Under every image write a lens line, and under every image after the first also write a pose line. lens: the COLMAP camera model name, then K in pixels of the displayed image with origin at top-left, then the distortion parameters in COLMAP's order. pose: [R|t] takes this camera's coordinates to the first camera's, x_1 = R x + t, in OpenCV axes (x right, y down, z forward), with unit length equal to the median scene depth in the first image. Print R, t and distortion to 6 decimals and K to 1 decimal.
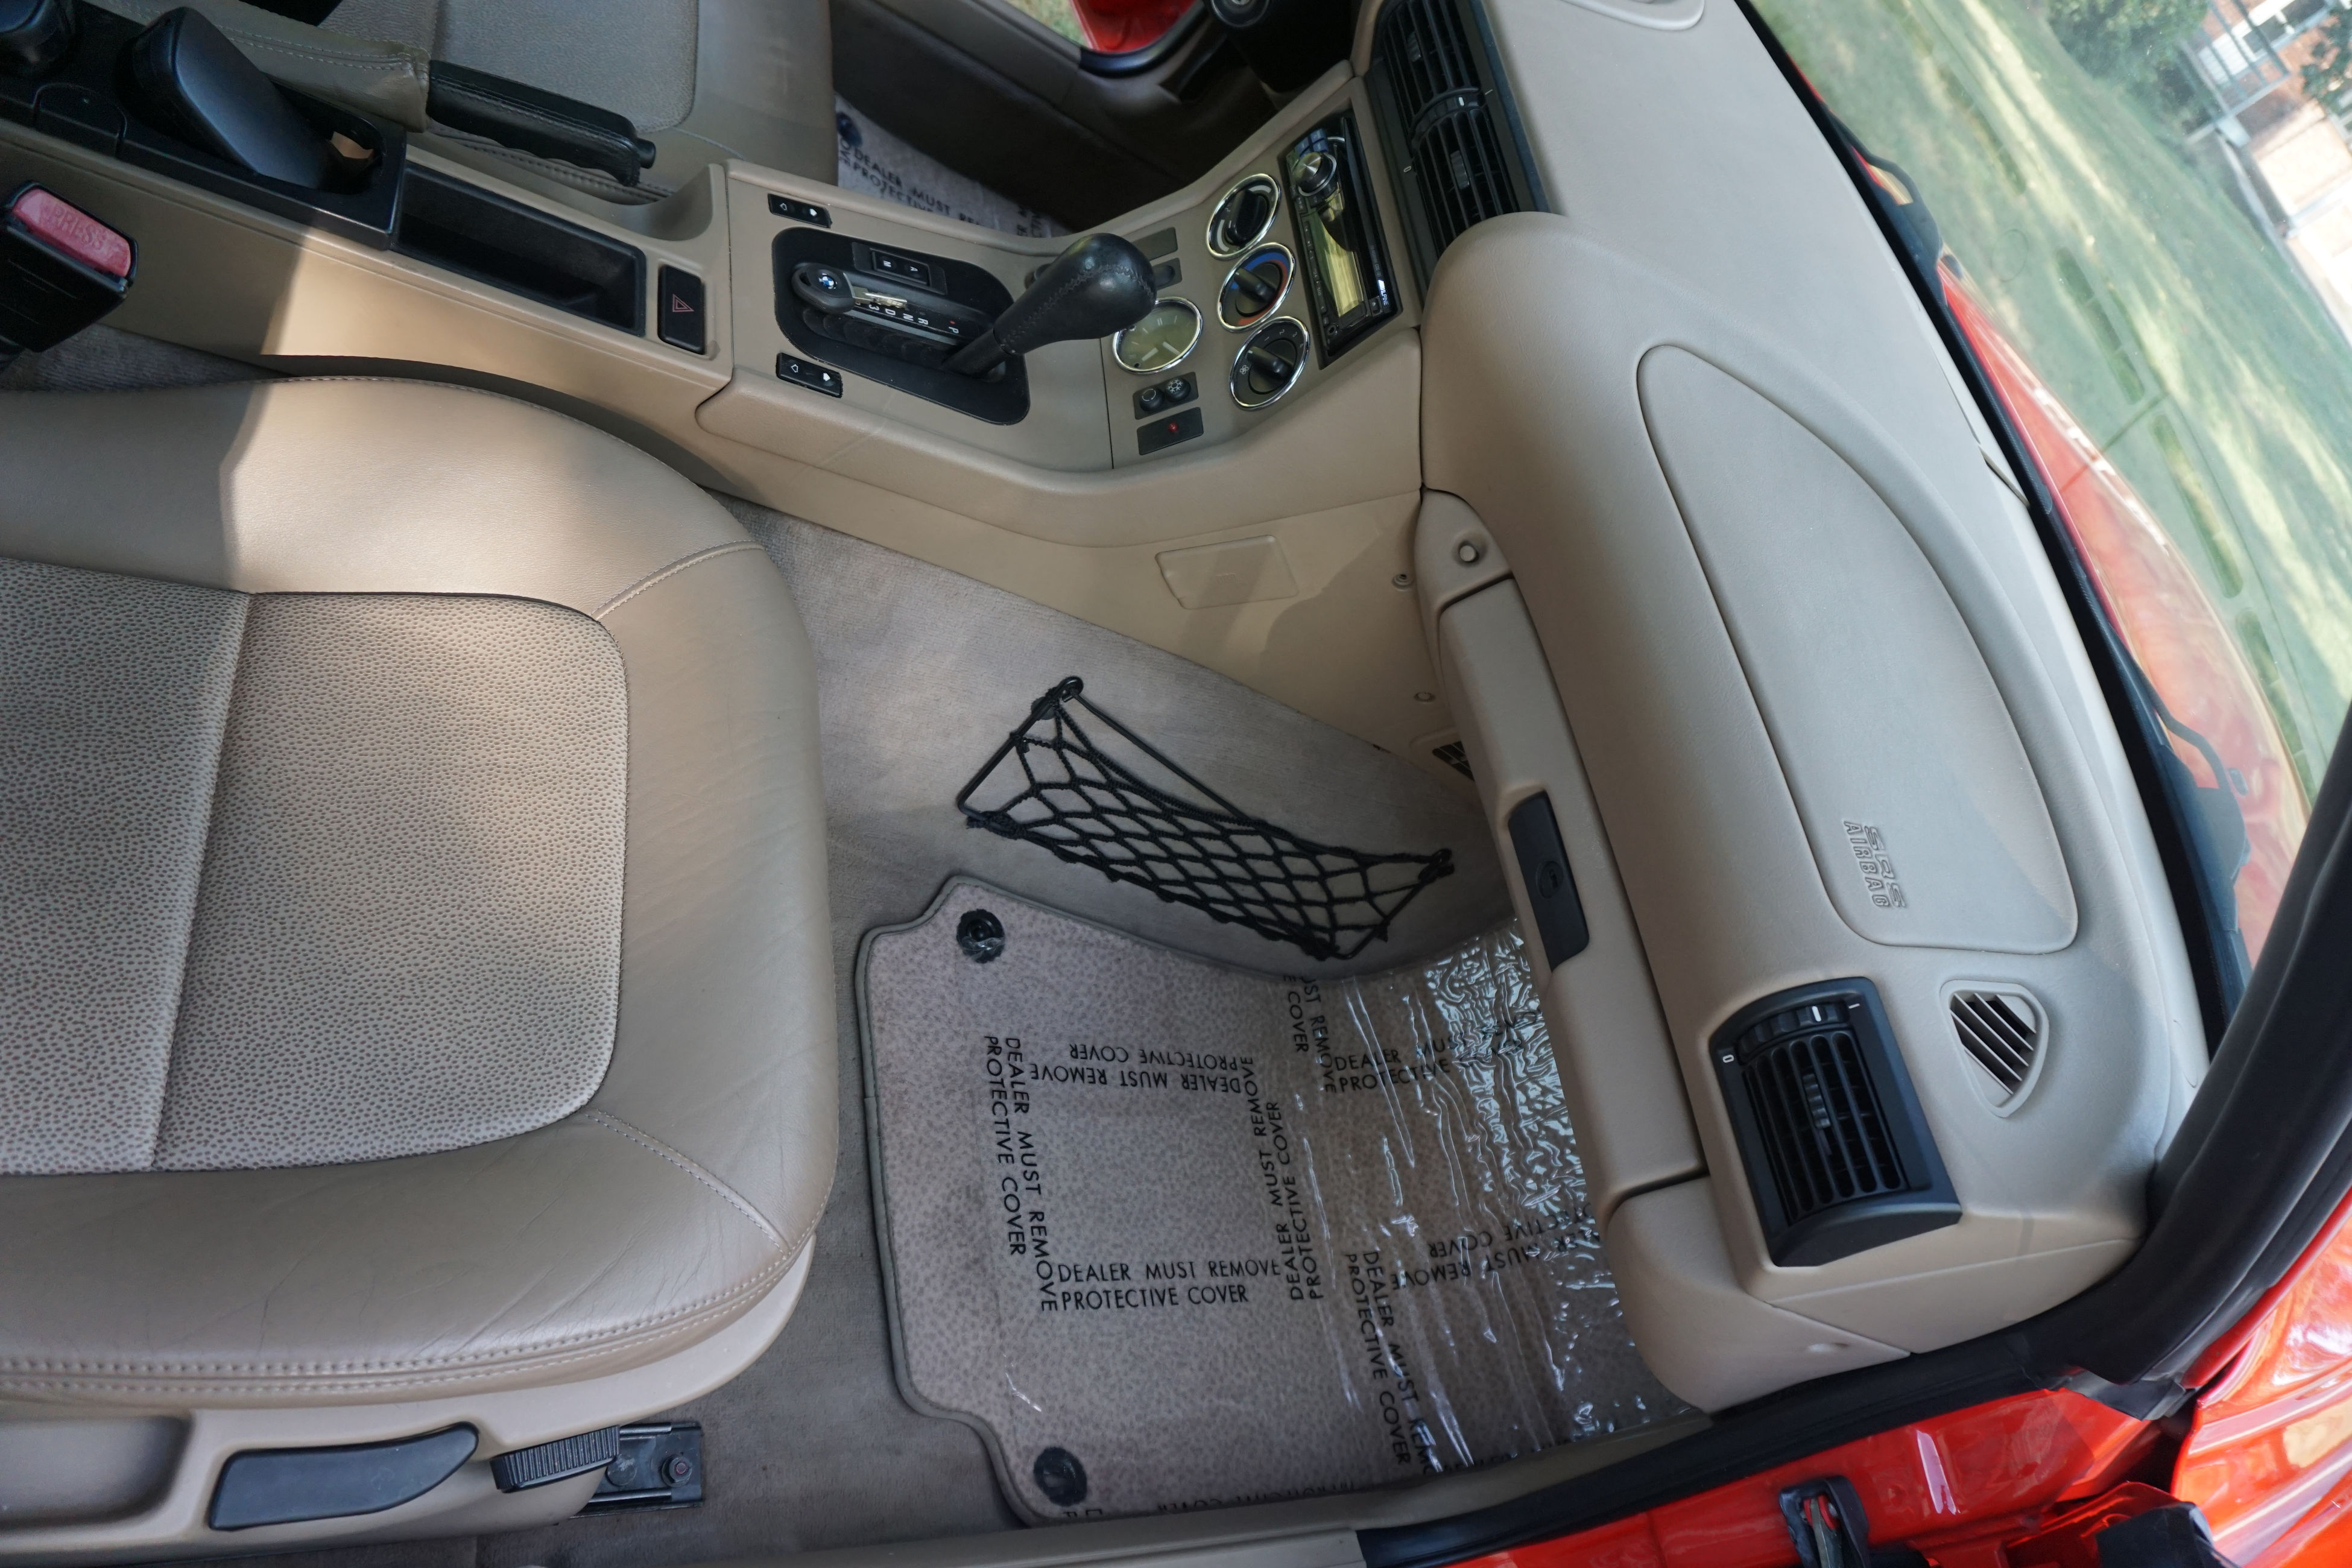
lens RADIAL K [[1491.7, 0, 1193.3], [0, 1491.7, 638.7], [0, 0, 1]] dist [-0.062244, 0.028736]
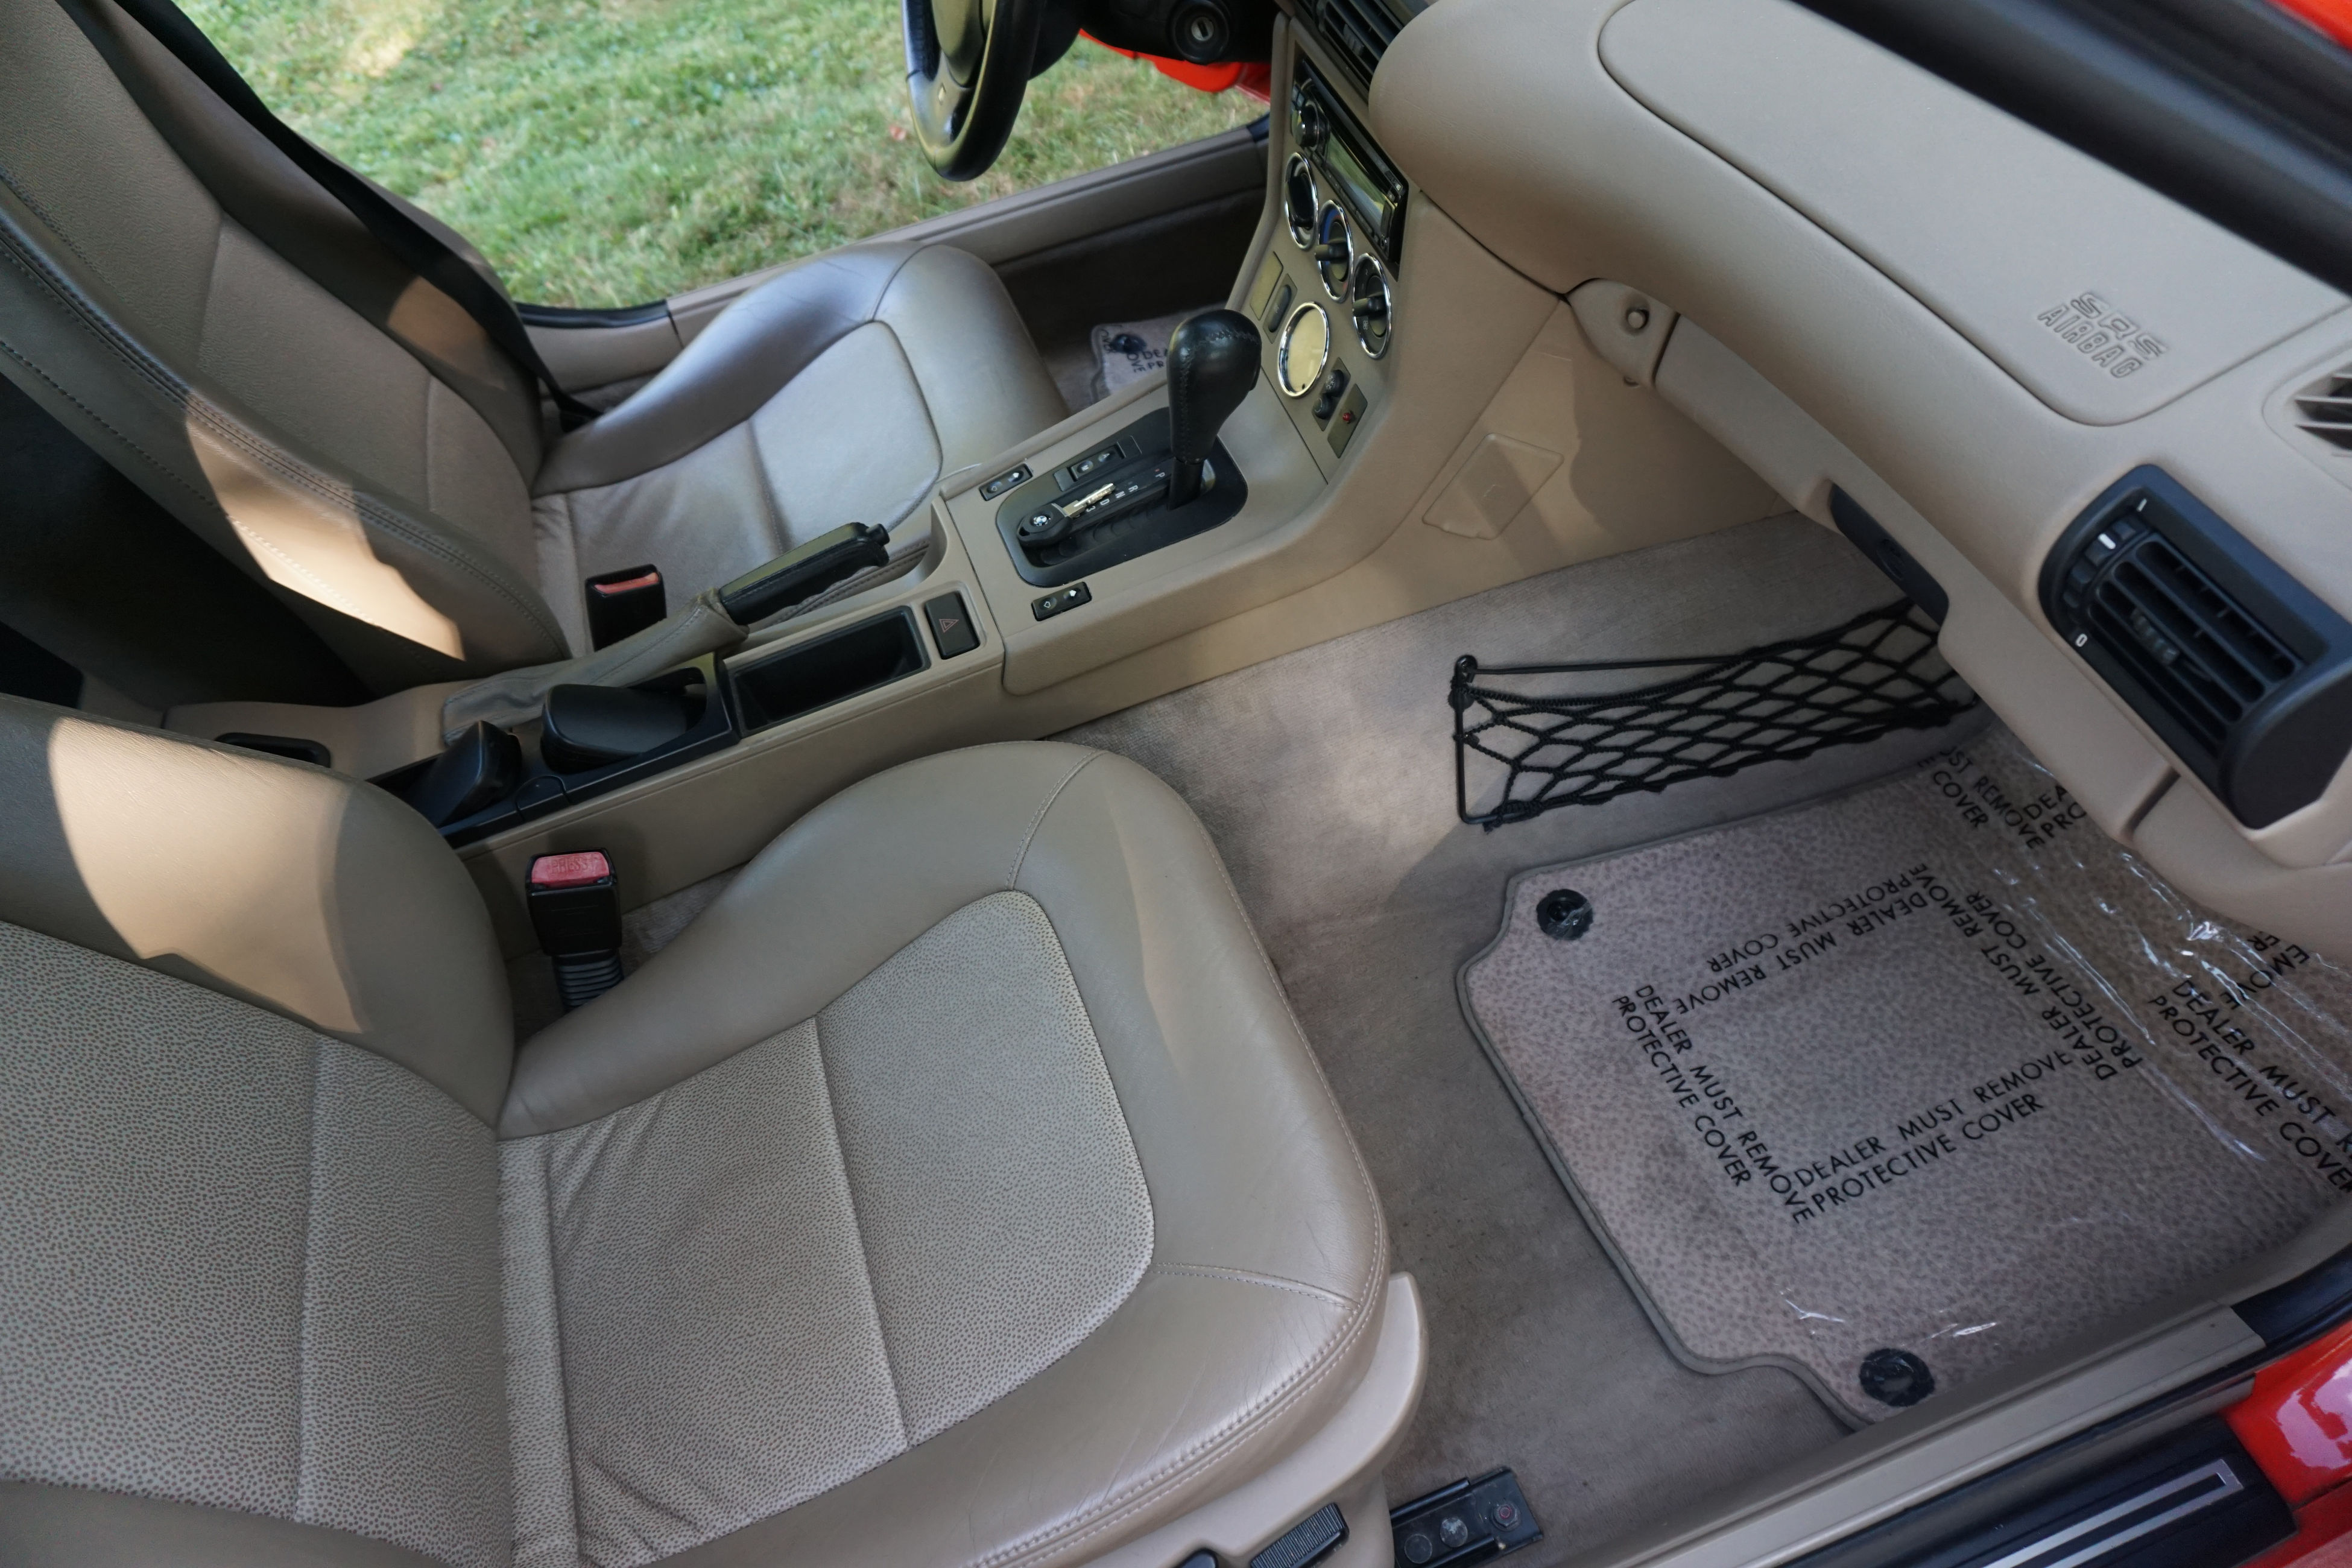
lens RADIAL K [[1491.7, 0, 1180.7], [0, 1491.7, 630.5], [0, 0, 1]] dist [-0.062244, 0.028736]
pose [[0.668153, -0.593340, -0.448908, 0.252416], [0.575606, 0.794522, -0.193423, 0.095450], [0.471433, -0.129158, 0.872393, 0.036007]]
